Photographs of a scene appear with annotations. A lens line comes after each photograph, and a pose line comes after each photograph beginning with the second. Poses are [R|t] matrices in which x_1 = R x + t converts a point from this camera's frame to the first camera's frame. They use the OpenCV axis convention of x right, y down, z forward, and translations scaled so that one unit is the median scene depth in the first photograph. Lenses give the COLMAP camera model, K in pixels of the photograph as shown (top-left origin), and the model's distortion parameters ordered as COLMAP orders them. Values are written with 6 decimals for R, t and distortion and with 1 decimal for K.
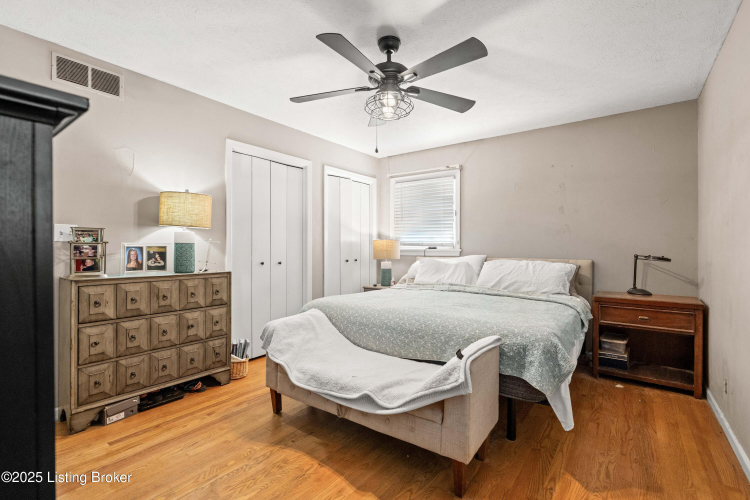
lens RADIAL K [[343.8, 0, 374.7], [0, 343.8, 249.3], [0, 0, 1]] dist [0.001561, 0.000050]
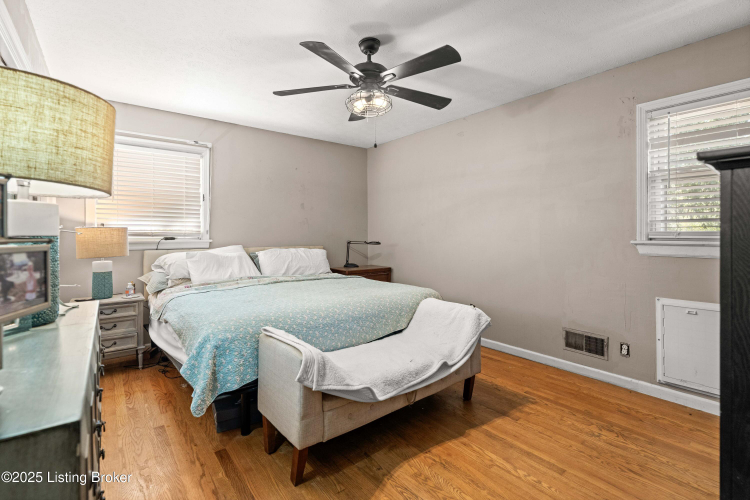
lens RADIAL K [[343.8, 0, 375.5], [0, 343.8, 234.8], [0, 0, 1]] dist [0.001561, 0.000050]
pose [[0.260314, -0.005297, 0.965510, -0.668623], [0.009683, 0.999949, 0.002876, -0.014942], [-0.965476, 0.008600, 0.260352, 0.494186]]
